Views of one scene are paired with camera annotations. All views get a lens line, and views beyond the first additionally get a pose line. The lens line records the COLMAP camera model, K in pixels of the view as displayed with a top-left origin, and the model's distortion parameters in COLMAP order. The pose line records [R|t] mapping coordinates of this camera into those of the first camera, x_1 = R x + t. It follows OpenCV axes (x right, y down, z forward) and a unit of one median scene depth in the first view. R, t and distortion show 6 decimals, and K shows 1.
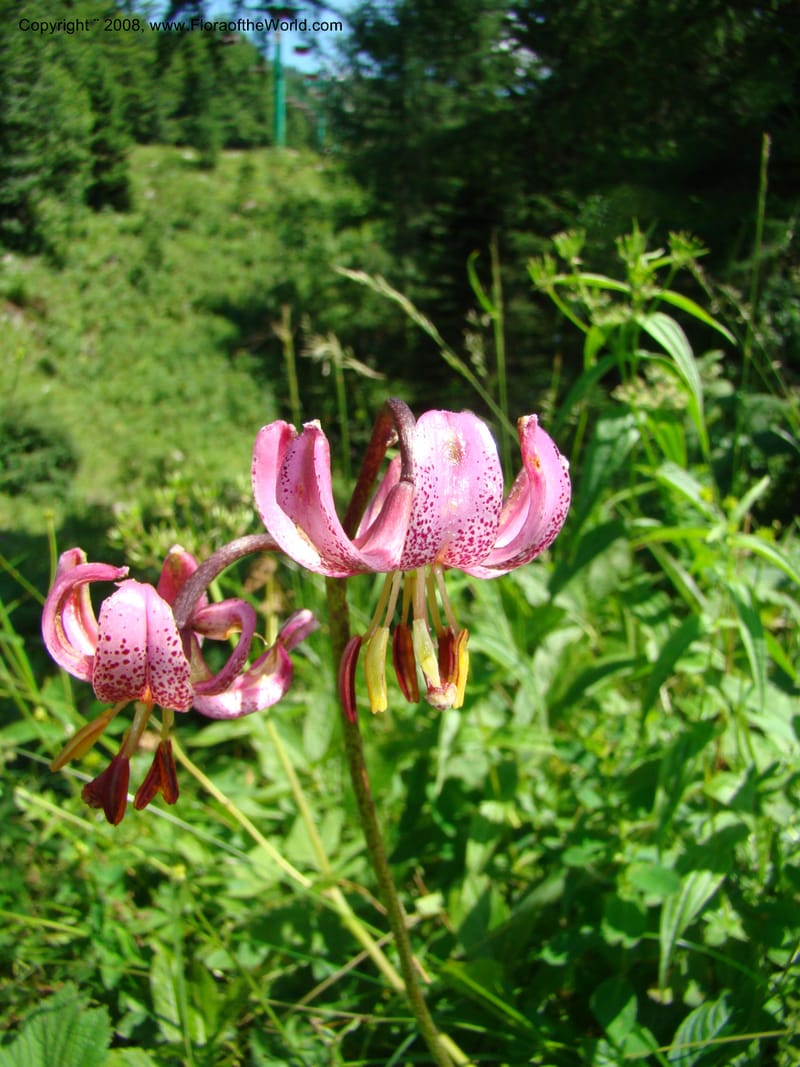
lens RADIAL K [[993.6, 0, 401.3], [0, 993.6, 532.2], [0, 0, 1]] dist [-0.179312, 0.124593]
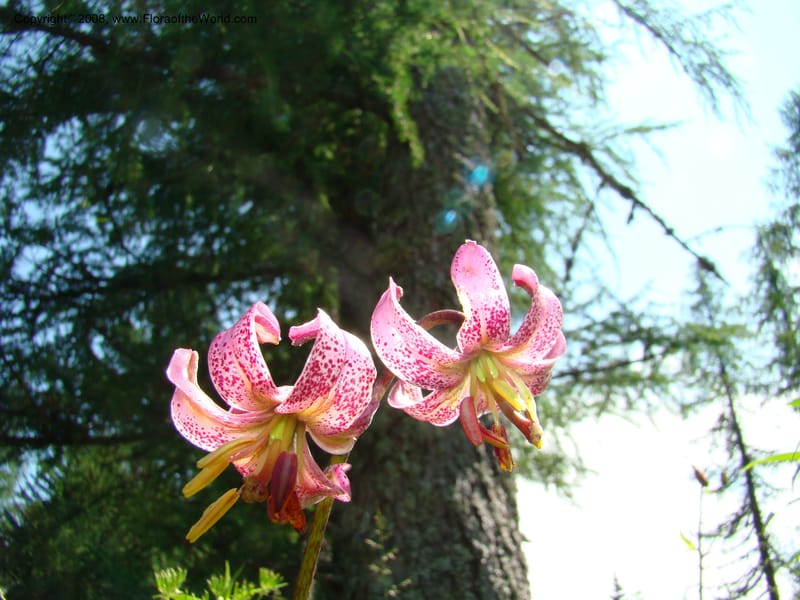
lens RADIAL K [[744.9, 0, 397.5], [0, 744.9, 299.1], [0, 0, 1]] dist [-0.179312, 0.124593]
pose [[0.822590, 0.337474, 0.457665, -0.656412], [0.136712, 0.663871, -0.735245, 0.772606], [-0.551957, 0.667374, 0.499957, 0.451763]]
